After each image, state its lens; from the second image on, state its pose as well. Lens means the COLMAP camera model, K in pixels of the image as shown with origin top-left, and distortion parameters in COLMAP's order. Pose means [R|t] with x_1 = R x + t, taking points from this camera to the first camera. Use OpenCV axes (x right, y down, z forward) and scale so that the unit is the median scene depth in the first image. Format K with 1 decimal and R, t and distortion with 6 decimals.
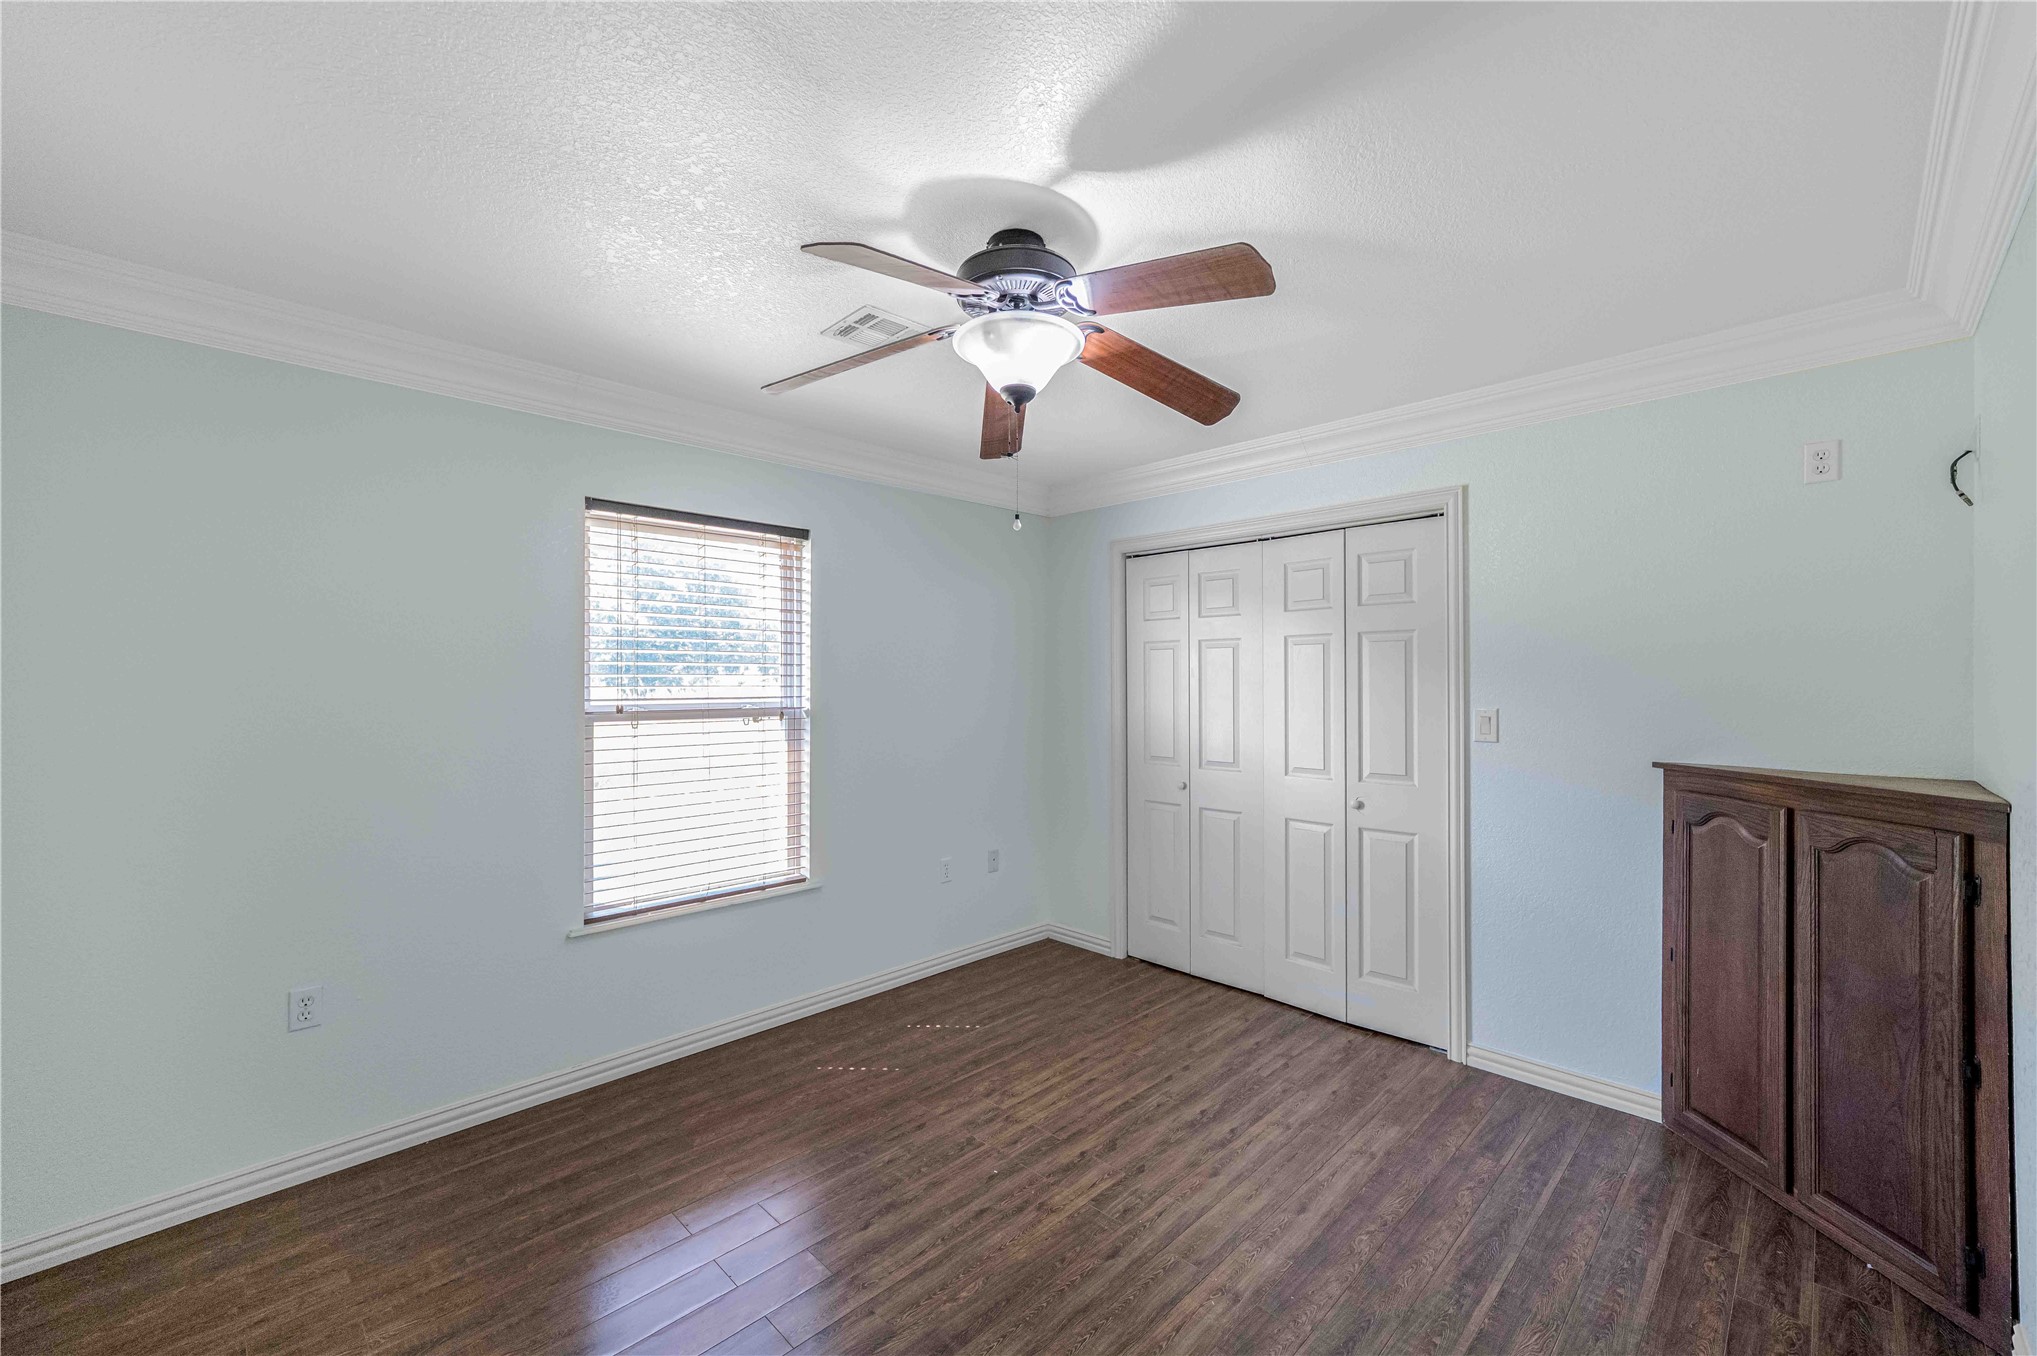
lens RADIAL K [[811.0, 0, 1009.0], [0, 811.0, 676.7], [0, 0, 1]] dist [0.001935, 0.000825]
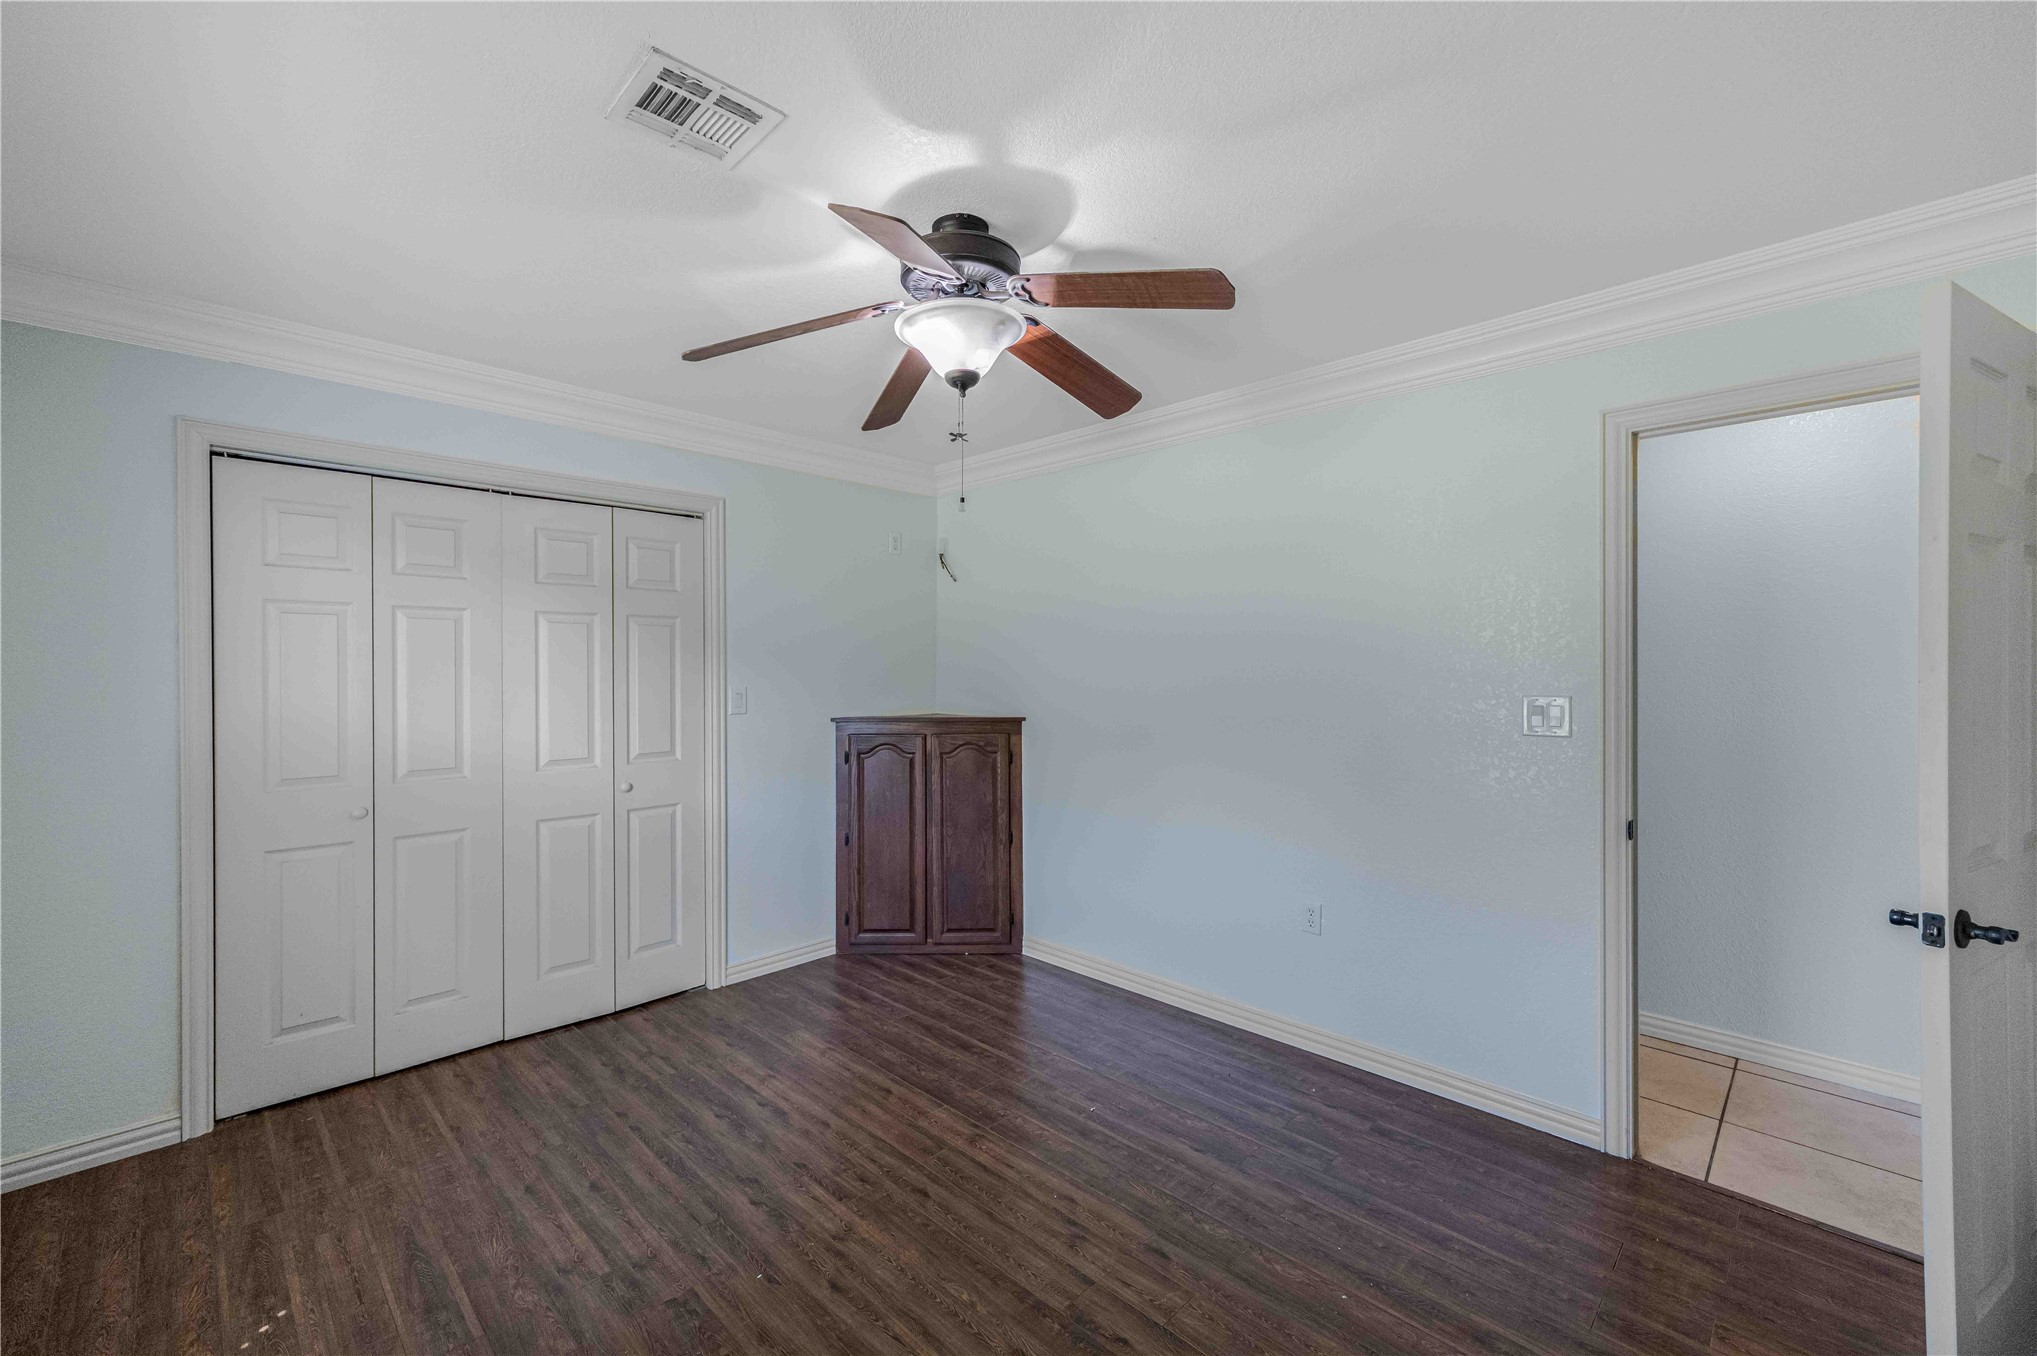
lens RADIAL K [[831.0, 0, 987.3], [0, 831.0, 666.2], [0, 0, 1]] dist [-0.000345, 0.000062]
pose [[0.010253, 0.000698, 0.999947, -0.710175], [-0.005636, 0.999984, -0.000640, 0.008095], [-0.999932, -0.005629, 0.010257, 0.659290]]
